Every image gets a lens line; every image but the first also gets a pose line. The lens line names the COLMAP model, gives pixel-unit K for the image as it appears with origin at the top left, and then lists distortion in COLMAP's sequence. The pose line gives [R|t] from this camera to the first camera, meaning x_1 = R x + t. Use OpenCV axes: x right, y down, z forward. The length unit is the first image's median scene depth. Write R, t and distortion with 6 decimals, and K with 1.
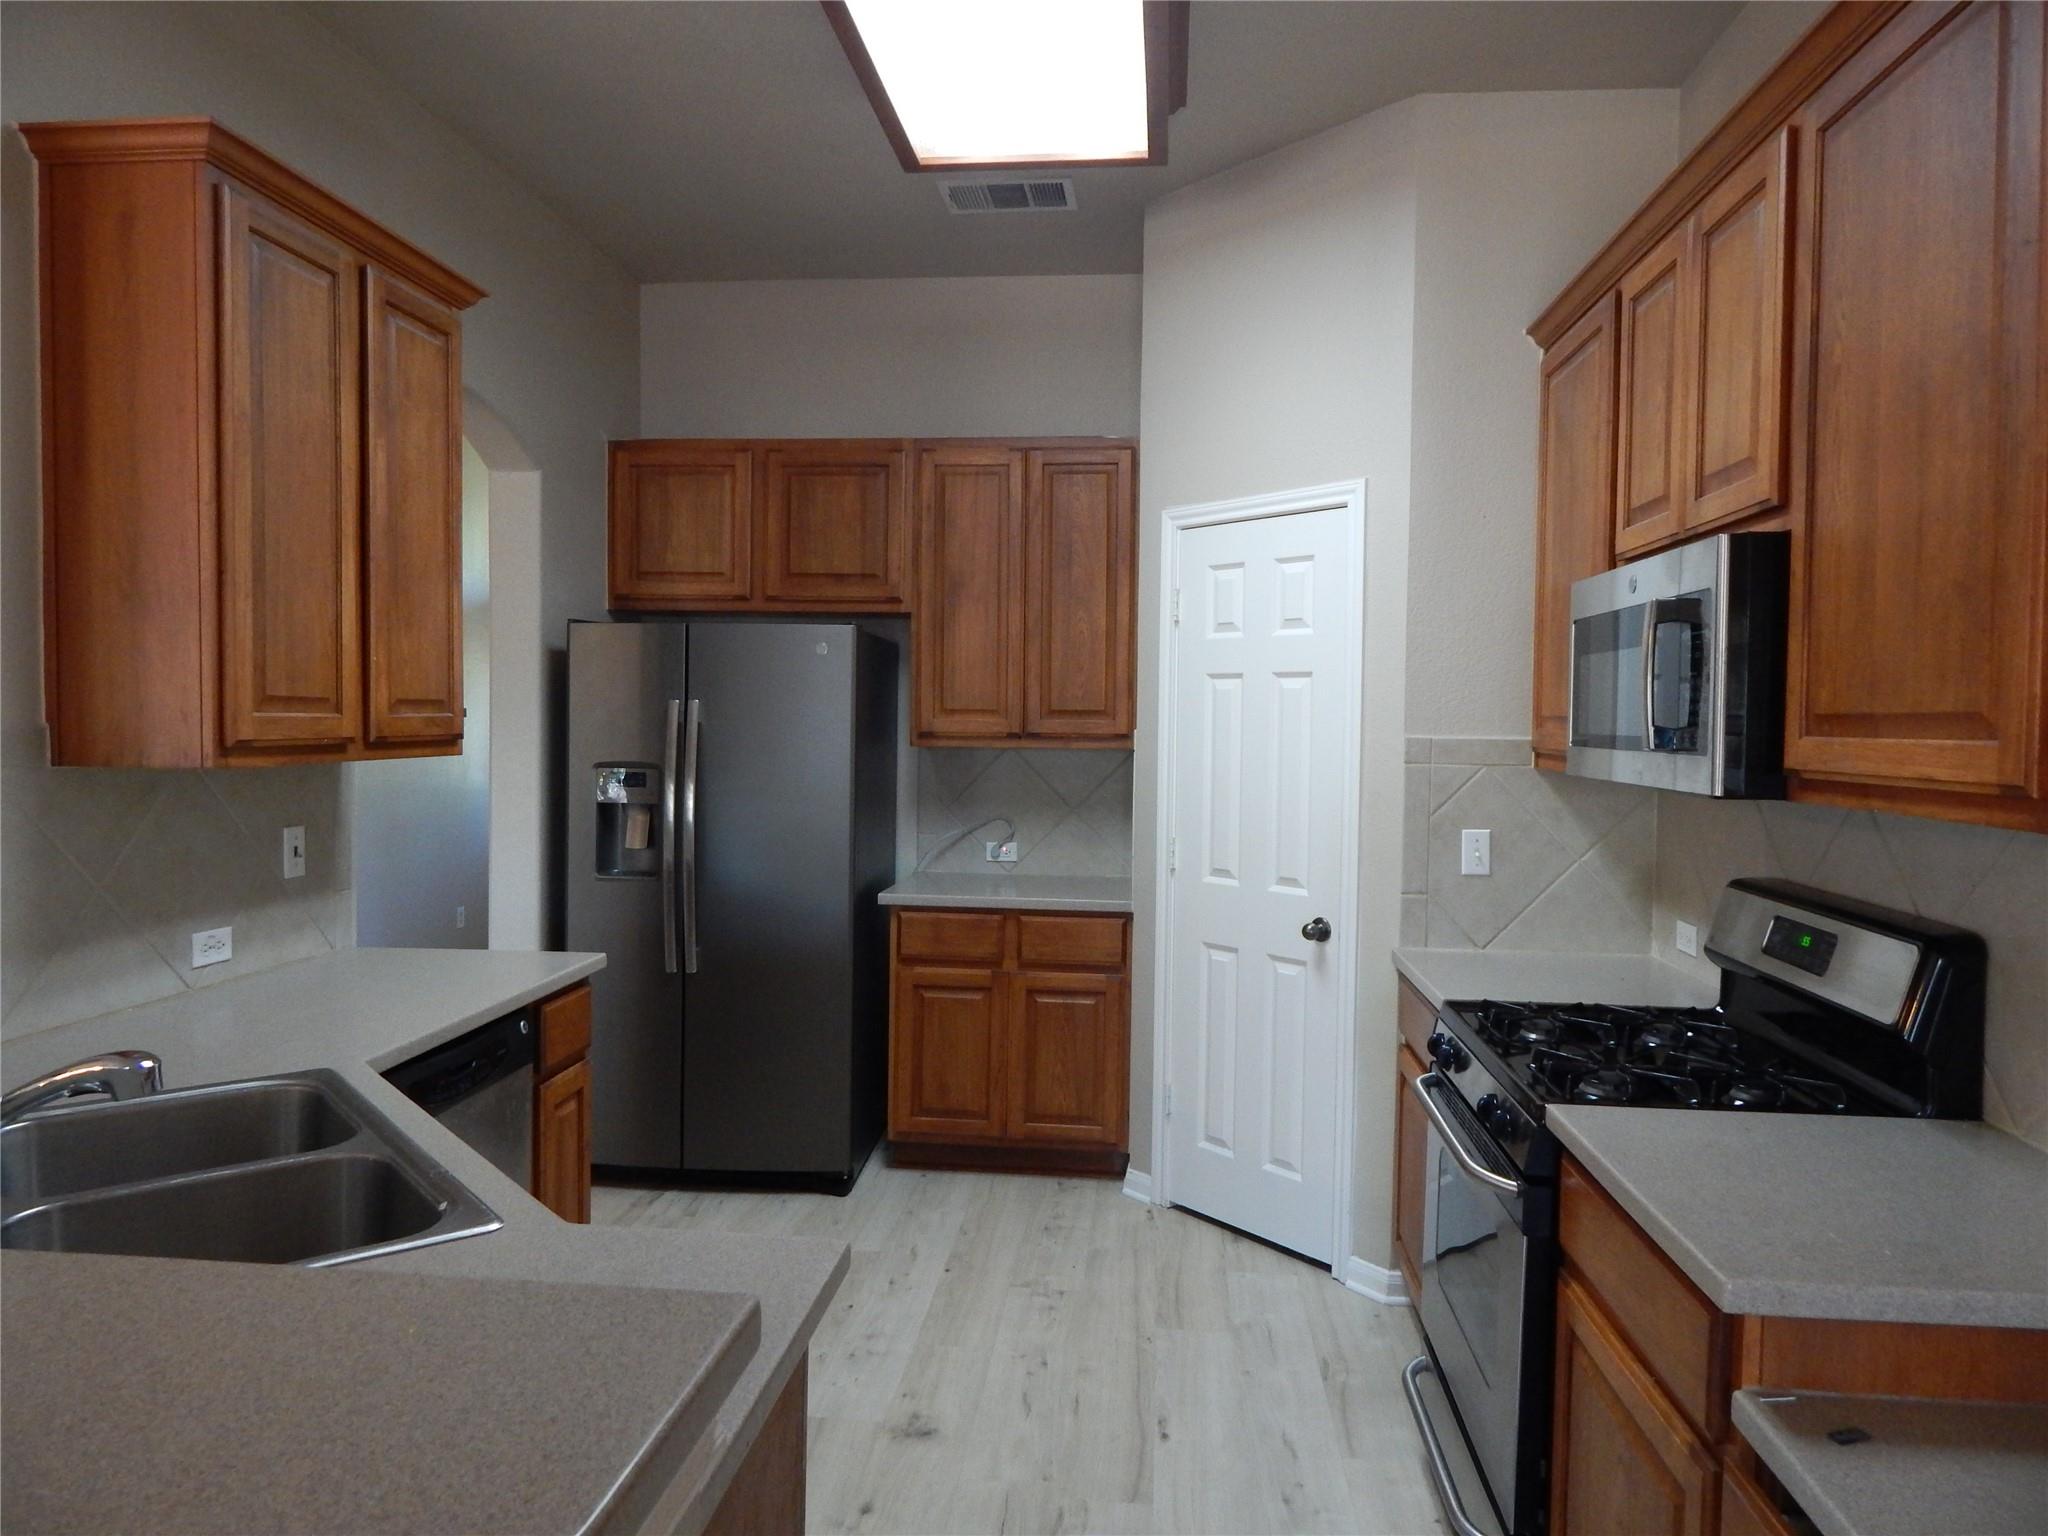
lens RADIAL K [[1337.7, 0, 1026.8], [0, 1337.7, 763.9], [0, 0, 1]] dist [0.000240, -0.002703]
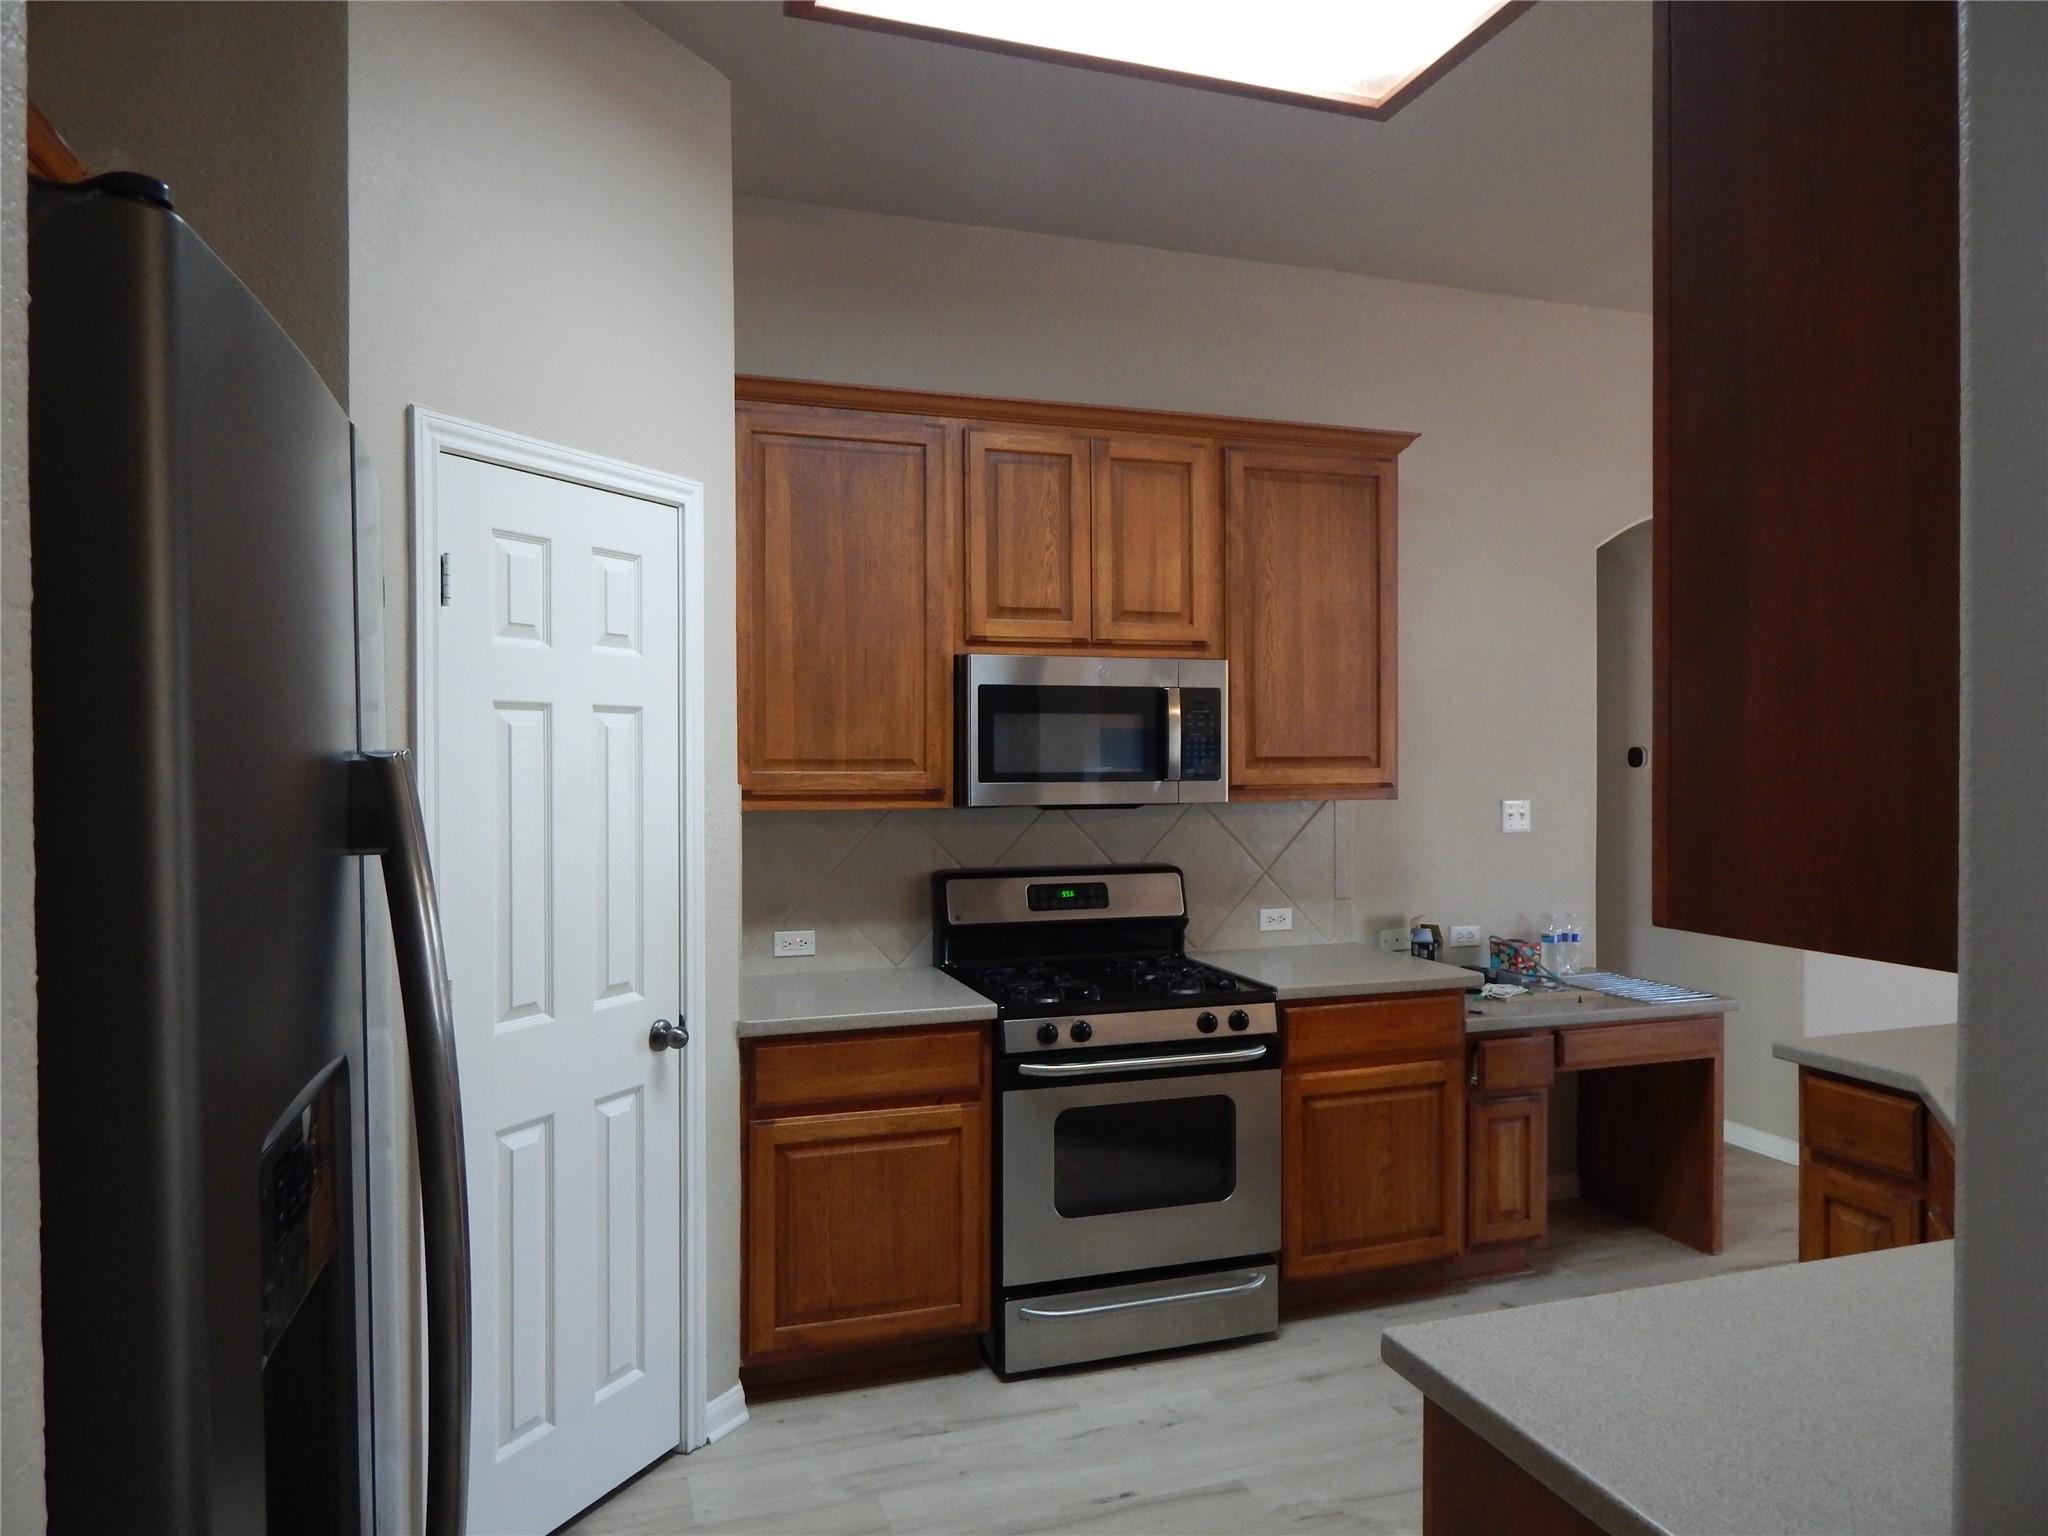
lens RADIAL K [[1337.7, 0, 1031.2], [0, 1337.7, 764.2], [0, 0, 1]] dist [0.000240, -0.002703]
pose [[-0.411837, -0.022573, 0.910978, -0.640839], [0.028859, 0.998869, 0.037797, -0.064704], [-0.910801, 0.041856, -0.410719, 1.226378]]
